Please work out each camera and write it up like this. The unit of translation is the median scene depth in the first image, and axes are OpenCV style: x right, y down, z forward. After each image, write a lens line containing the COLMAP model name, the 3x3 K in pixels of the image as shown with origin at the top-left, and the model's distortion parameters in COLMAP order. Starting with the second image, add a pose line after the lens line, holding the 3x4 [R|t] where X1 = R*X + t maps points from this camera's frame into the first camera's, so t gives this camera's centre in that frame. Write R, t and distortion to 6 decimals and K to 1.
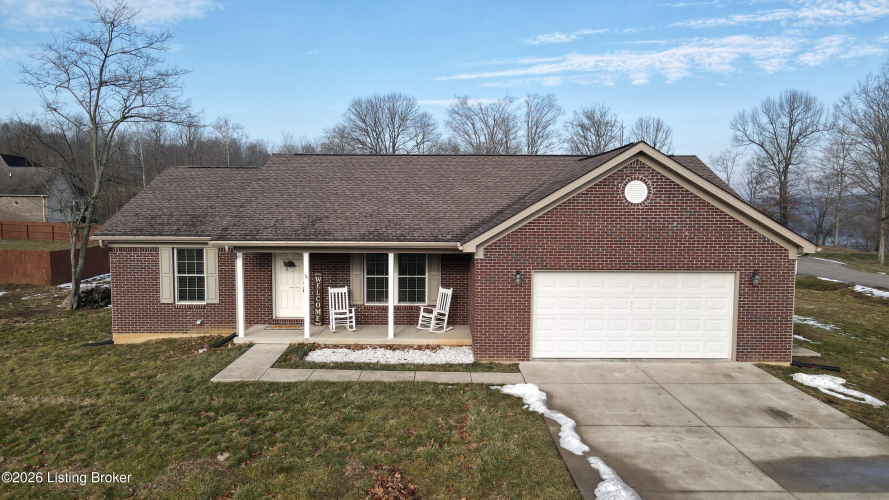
lens RADIAL K [[654.0, 0, 444.5], [0, 654.0, 250.0], [0, 0, 1]] dist [-0.005199, 0.053122]
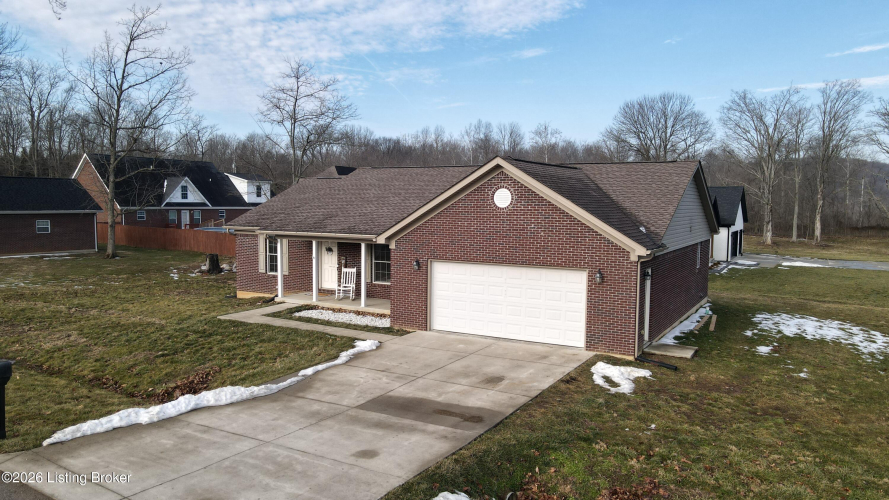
lens RADIAL K [[654.0, 0, 444.5], [0, 654.0, 250.0], [0, 0, 1]] dist [-0.005199, 0.053122]
pose [[0.866613, 0.040601, -0.497326, 0.720821], [-0.041228, 0.999102, 0.009723, -0.001174], [0.497274, 0.012078, 0.867509, -0.079662]]
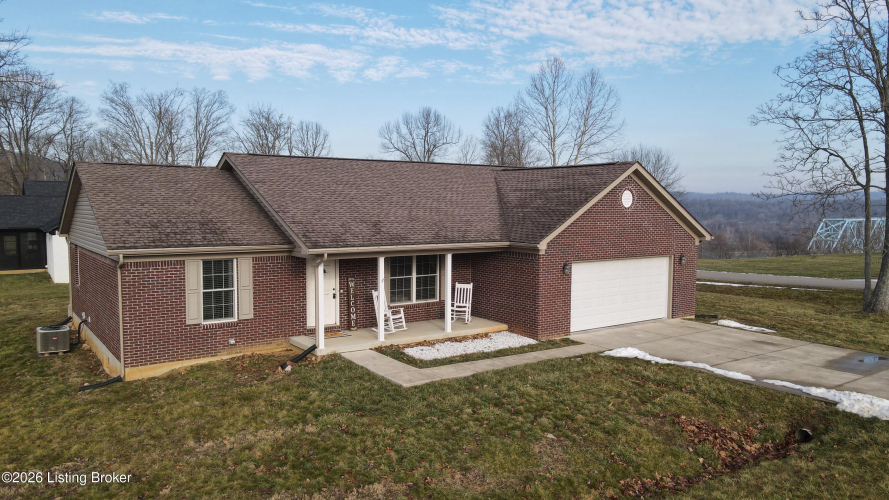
lens RADIAL K [[654.0, 0, 444.5], [0, 654.0, 250.0], [0, 0, 1]] dist [-0.005199, 0.053122]
pose [[0.818913, -0.041457, 0.572418, -0.702468], [0.040365, 0.999078, 0.014610, -0.017448], [-0.572496, 0.011141, 0.819831, 0.109481]]
